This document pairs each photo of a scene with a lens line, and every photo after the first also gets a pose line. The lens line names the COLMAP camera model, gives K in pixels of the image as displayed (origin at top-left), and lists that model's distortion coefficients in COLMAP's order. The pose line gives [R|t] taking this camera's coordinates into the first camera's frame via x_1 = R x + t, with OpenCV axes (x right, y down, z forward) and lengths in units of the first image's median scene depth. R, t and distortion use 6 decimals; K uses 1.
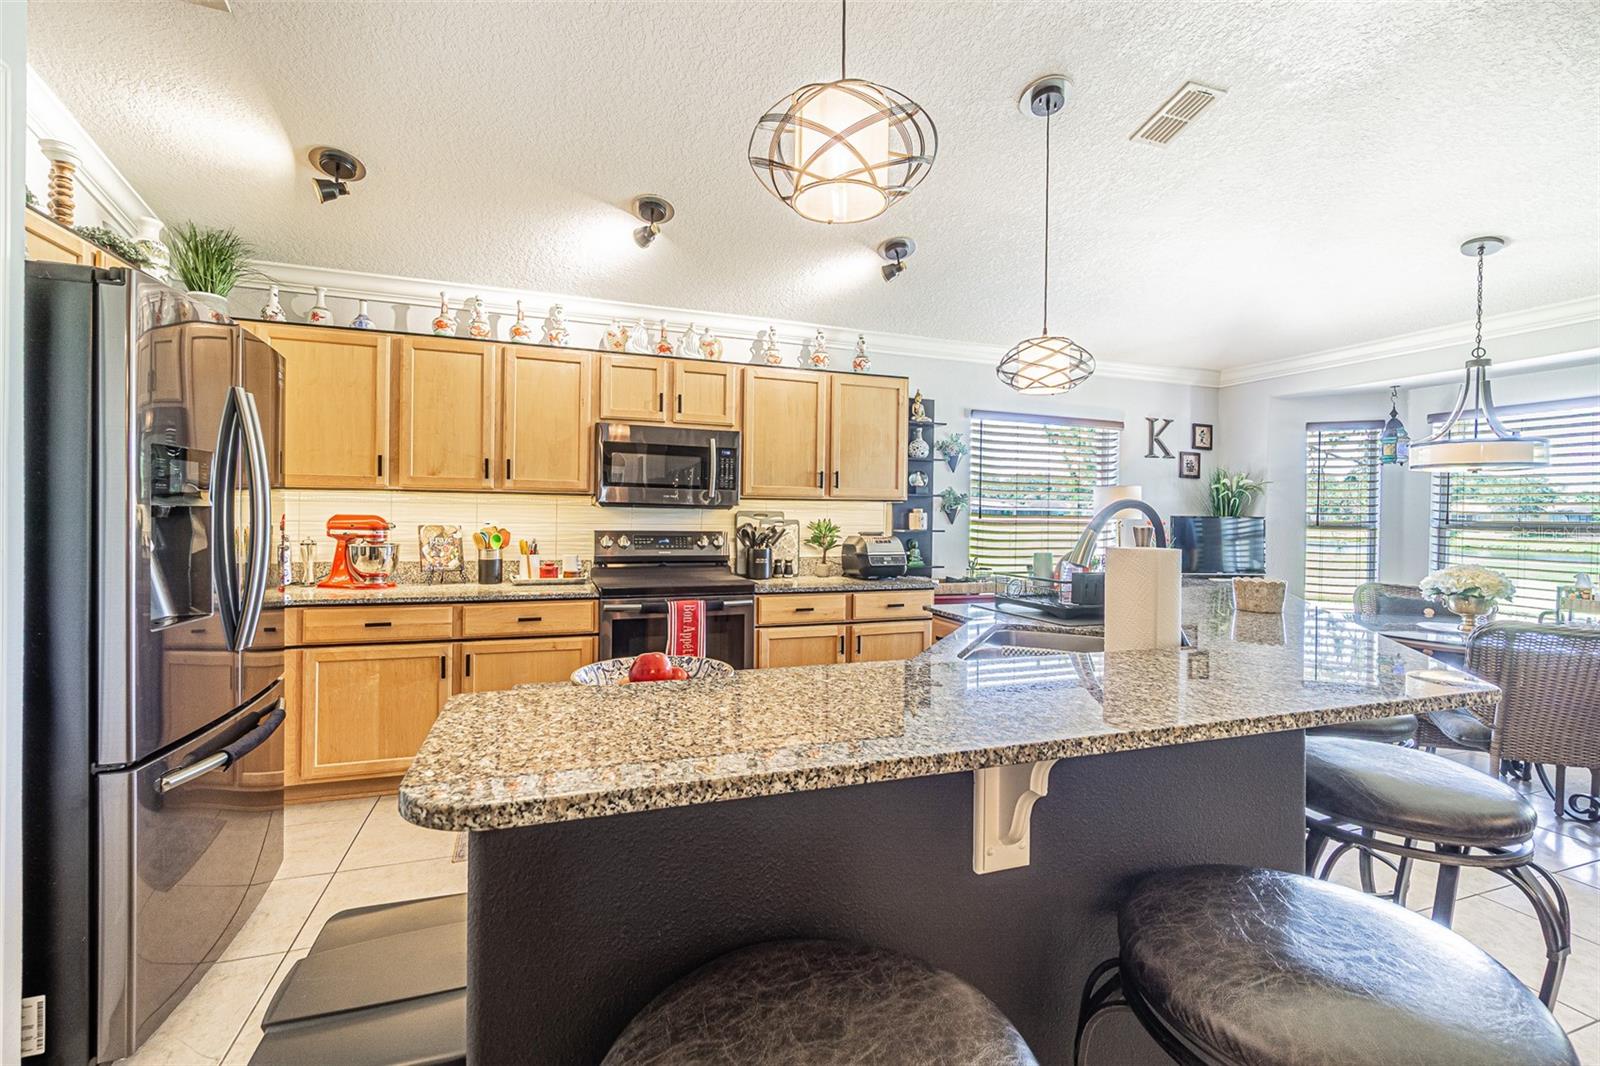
lens RADIAL K [[693.5, 0, 794.9], [0, 693.5, 515.3], [0, 0, 1]] dist [0.001213, -0.003372]
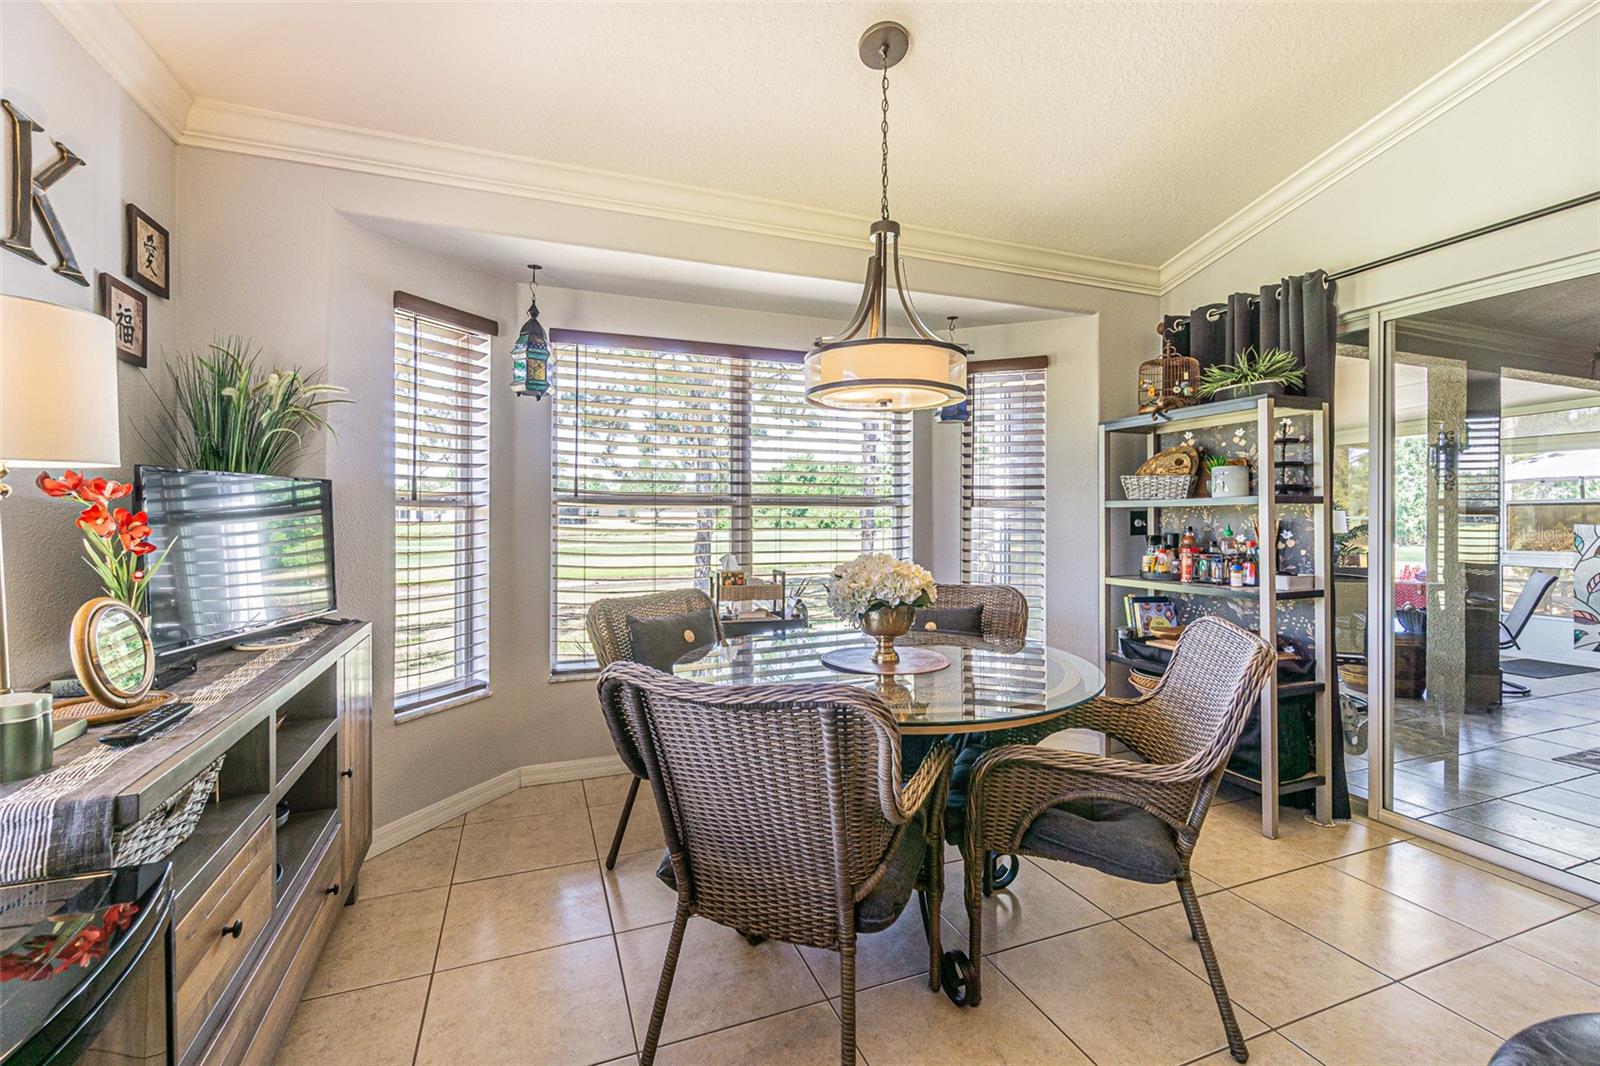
lens RADIAL K [[693.5, 0, 784.5], [0, 693.5, 516.5], [0, 0, 1]] dist [0.001213, -0.003372]
pose [[-0.016403, -0.016623, 0.999727, 0.274374], [0.005987, 0.999842, 0.016723, 0.022961], [-0.999848, 0.006259, -0.016301, 0.834376]]
